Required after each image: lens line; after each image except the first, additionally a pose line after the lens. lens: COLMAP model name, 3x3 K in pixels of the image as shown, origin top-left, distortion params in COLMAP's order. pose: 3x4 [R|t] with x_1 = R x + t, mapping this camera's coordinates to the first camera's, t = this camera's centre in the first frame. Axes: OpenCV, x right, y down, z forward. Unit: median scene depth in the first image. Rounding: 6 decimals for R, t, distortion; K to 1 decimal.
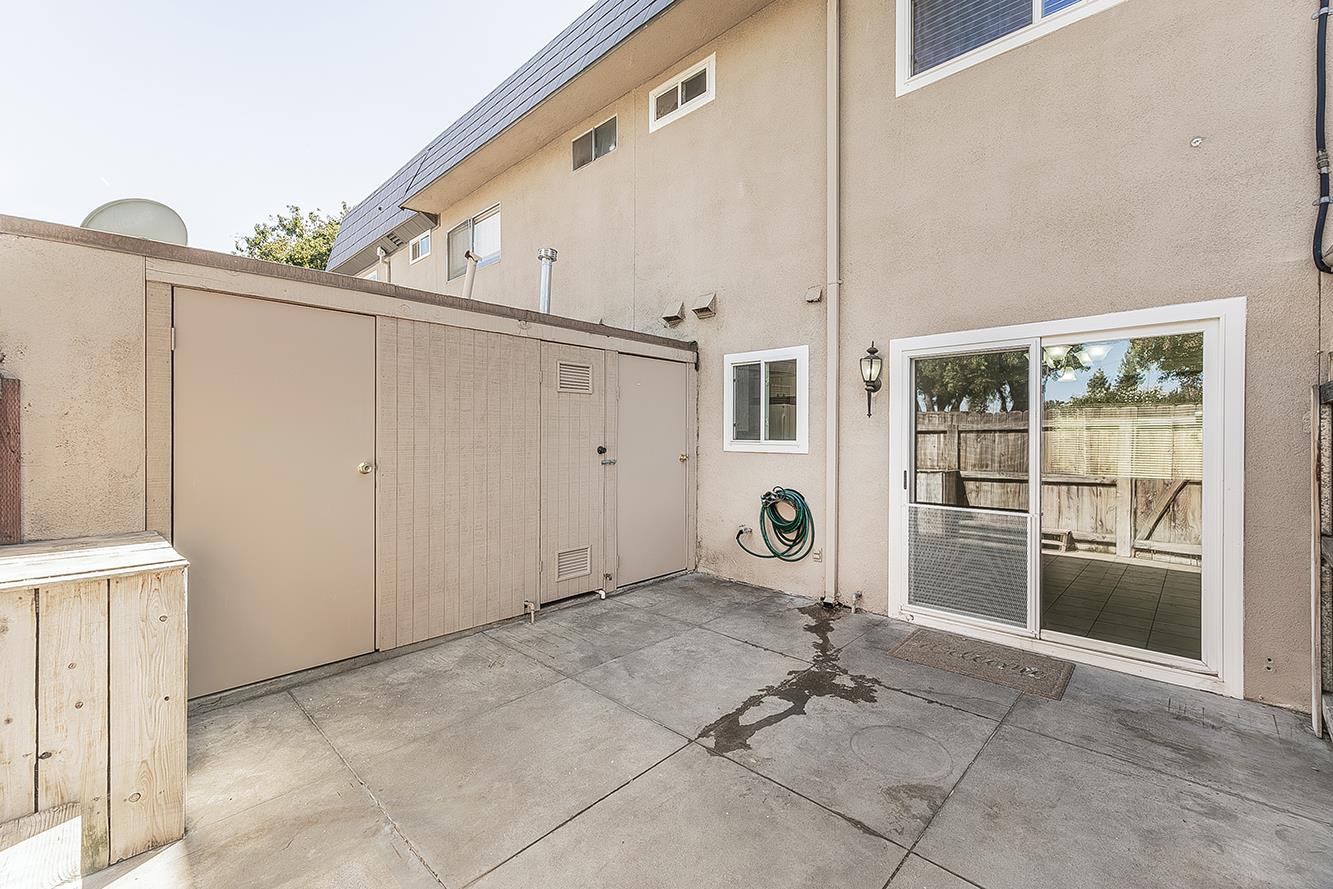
lens RADIAL K [[559.3, 0, 673.7], [0, 559.3, 440.5], [0, 0, 1]] dist [0.003644, 0.001452]
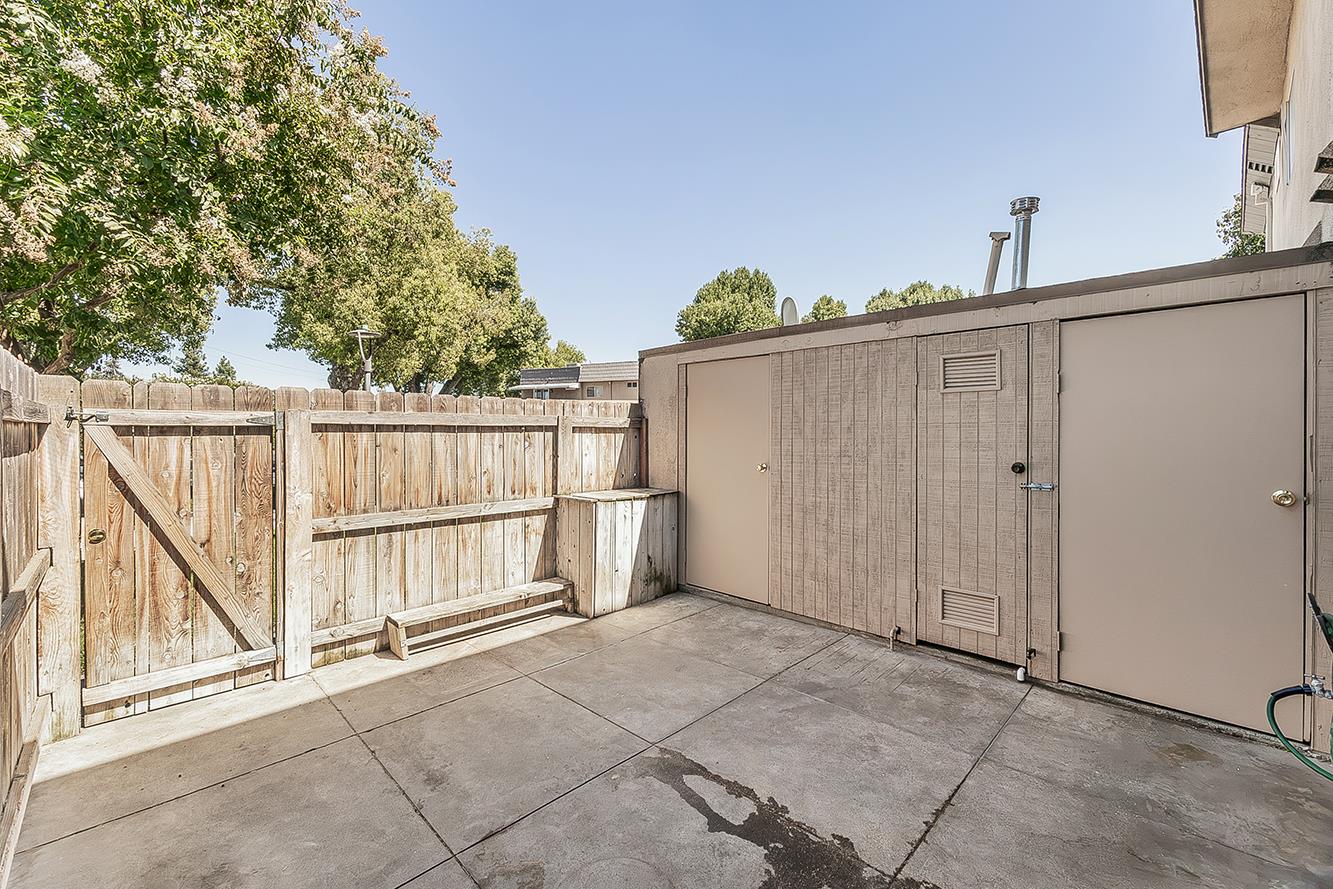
lens RADIAL K [[559.3, 0, 663.8], [0, 559.3, 435.7], [0, 0, 1]] dist [0.003644, 0.001452]
pose [[-0.035457, 0.005456, -0.999356, 0.761738], [-0.006804, 0.999961, 0.005701, -0.031590], [0.999348, 0.007002, -0.035418, 0.747433]]
